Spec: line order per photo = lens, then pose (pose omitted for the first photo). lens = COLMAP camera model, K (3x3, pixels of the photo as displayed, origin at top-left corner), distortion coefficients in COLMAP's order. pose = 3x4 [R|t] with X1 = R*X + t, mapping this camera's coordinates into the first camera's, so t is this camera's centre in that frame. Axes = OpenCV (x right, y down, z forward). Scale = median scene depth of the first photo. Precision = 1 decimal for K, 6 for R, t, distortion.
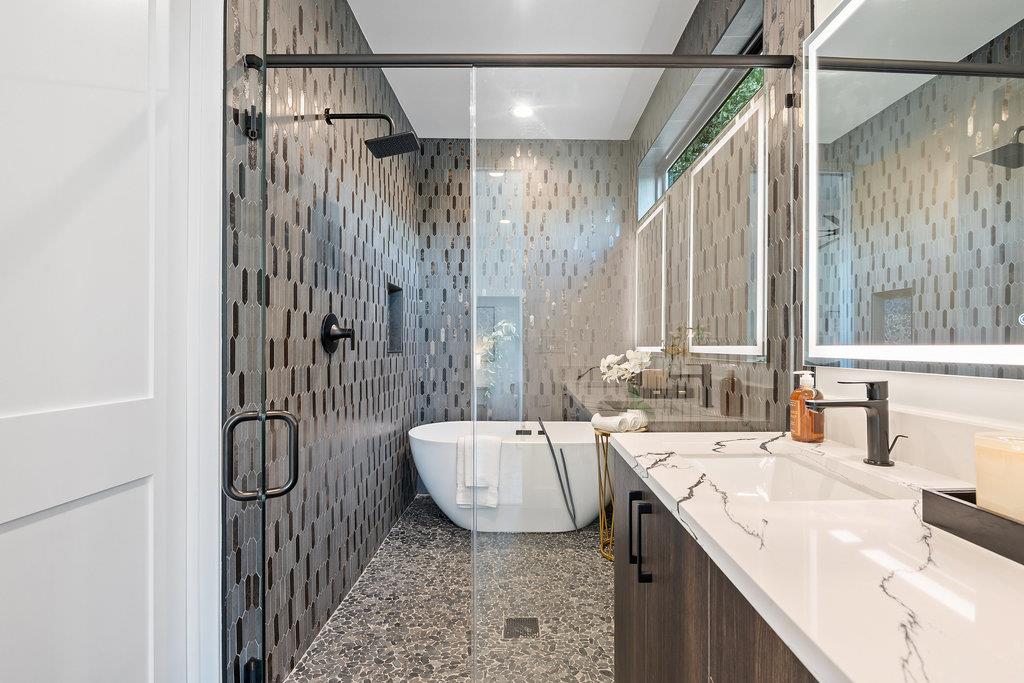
lens RADIAL K [[491.2, 0, 512.3], [0, 491.2, 343.0], [0, 0, 1]] dist [0.000366, -0.003971]
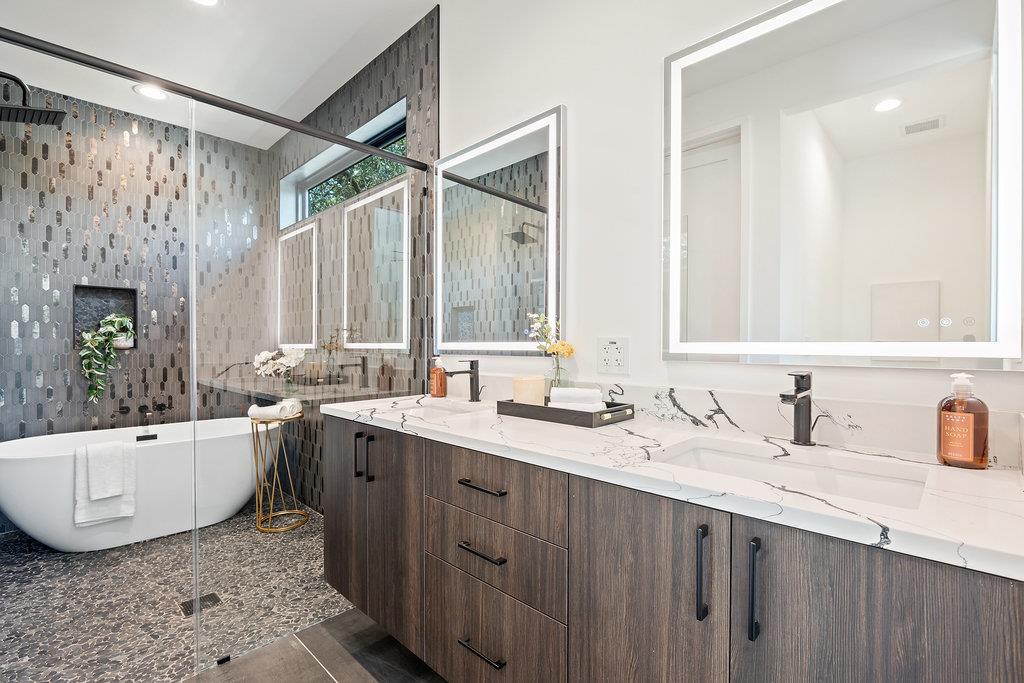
lens RADIAL K [[466.1, 0, 512.2], [0, 466.1, 343.2], [0, 0, 1]] dist [-0.004943, -0.001938]
pose [[0.707950, 0.000006, 0.706263, -0.159109], [-0.003377, 0.999989, 0.003376, 0.000467], [-0.706254, -0.004775, 0.707942, -0.148124]]
